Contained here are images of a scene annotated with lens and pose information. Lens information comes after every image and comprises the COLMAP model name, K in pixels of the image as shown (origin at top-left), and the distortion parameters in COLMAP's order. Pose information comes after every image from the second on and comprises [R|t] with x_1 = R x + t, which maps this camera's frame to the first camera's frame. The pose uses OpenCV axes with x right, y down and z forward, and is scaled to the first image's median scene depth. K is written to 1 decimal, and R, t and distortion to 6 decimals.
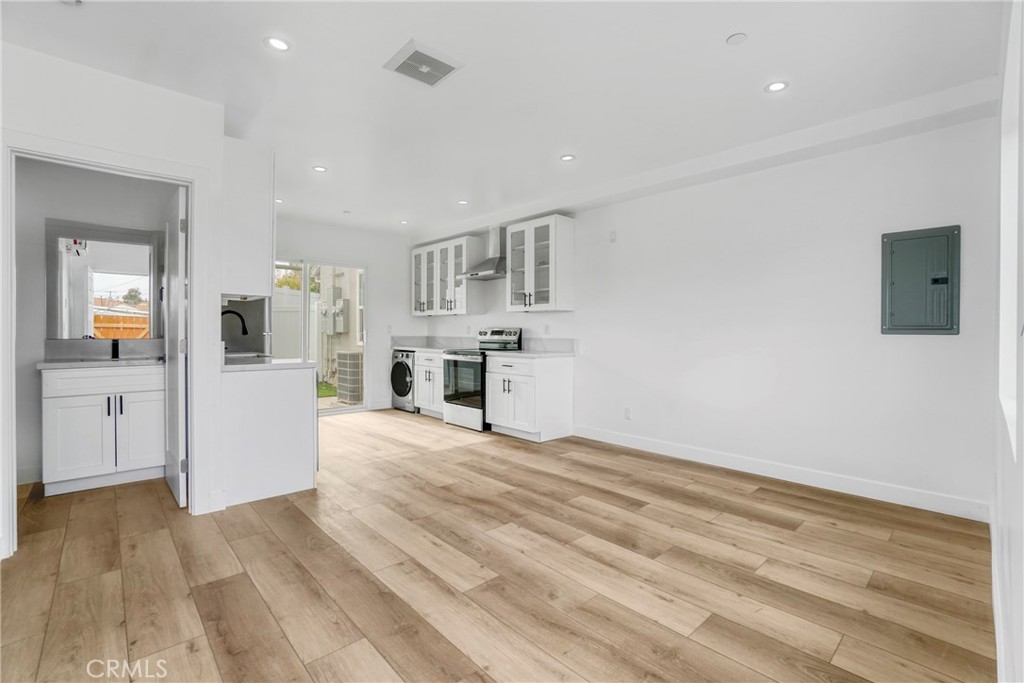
lens RADIAL K [[465.7, 0, 511.8], [0, 465.7, 337.3], [0, 0, 1]] dist [-0.012774, 0.002620]
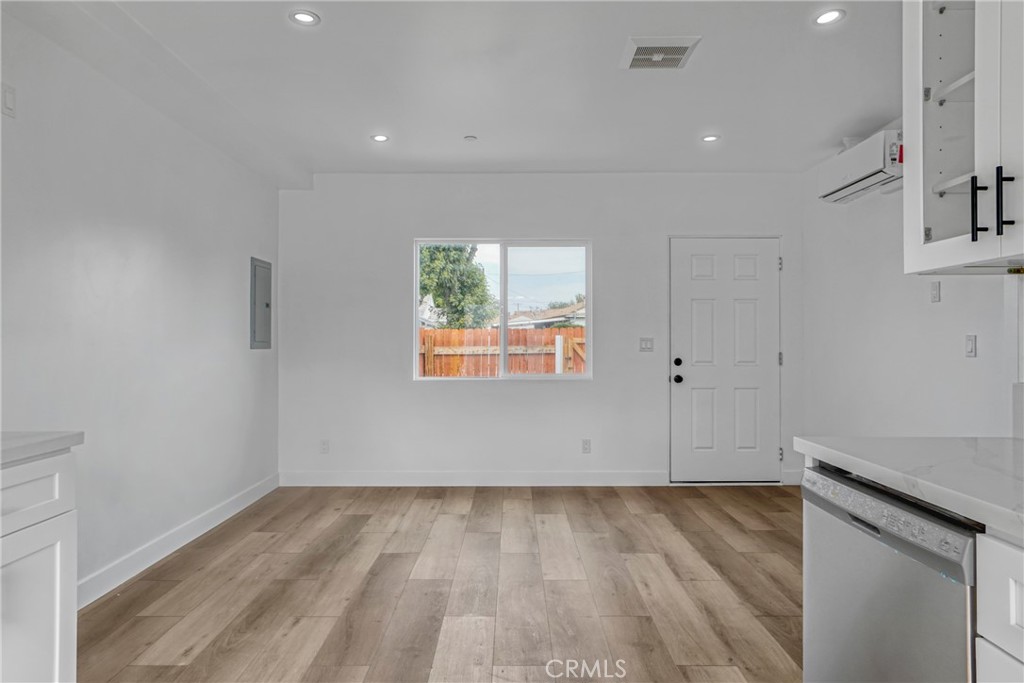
lens RADIAL K [[627.0, 0, 512.2], [0, 627.0, 340.7], [0, 0, 1]] dist [0.002505, 0.000429]
pose [[-0.738284, -0.000775, 0.674489, -0.717115], [0.005549, 0.999959, 0.007223, -0.037768], [-0.674467, 0.009075, -0.738249, 1.868803]]
